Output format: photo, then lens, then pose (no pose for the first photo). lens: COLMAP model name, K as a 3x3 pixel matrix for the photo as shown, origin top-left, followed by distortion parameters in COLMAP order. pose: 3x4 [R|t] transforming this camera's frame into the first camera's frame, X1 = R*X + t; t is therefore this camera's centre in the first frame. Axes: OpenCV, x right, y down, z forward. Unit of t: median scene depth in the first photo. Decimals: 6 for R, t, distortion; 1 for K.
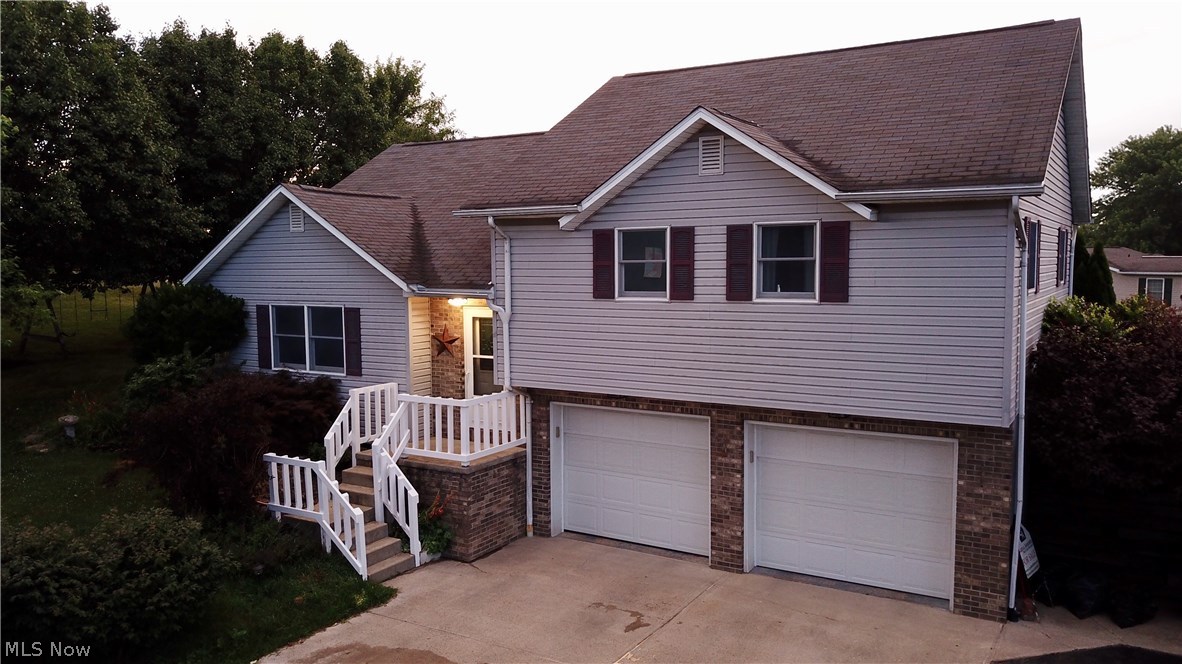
lens RADIAL K [[915.5, 0, 591.0], [0, 915.5, 332.0], [0, 0, 1]] dist [0.018897, -0.000845]
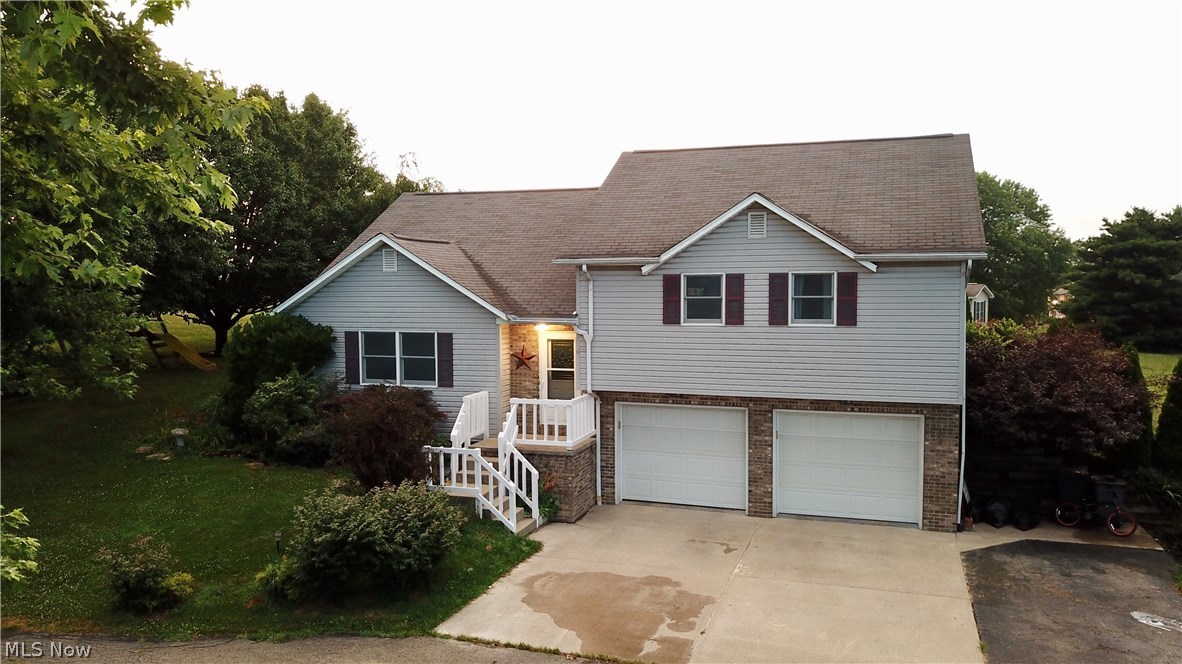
lens RADIAL K [[908.1, 0, 591.0], [0, 908.1, 332.0], [0, 0, 1]] dist [0.023564, -0.005253]
pose [[0.976176, -0.010686, 0.216717, -0.406000], [0.015402, 0.999680, -0.020084, 0.000713], [-0.216433, 0.022943, 0.976028, -0.313638]]
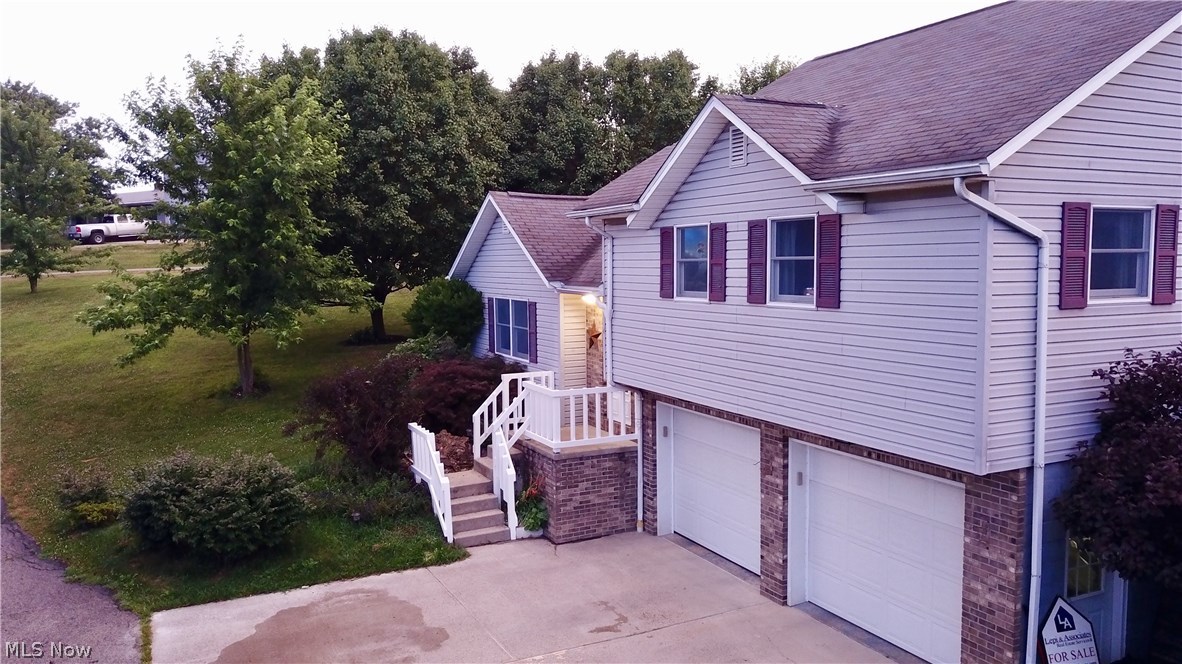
lens RADIAL K [[908.1, 0, 591.0], [0, 908.1, 332.0], [0, 0, 1]] dist [0.023564, -0.005253]
pose [[0.845241, 0.043752, -0.532590, 0.467116], [-0.040817, 0.999017, 0.017290, -0.013827], [0.532823, 0.007125, 0.846196, 0.136344]]
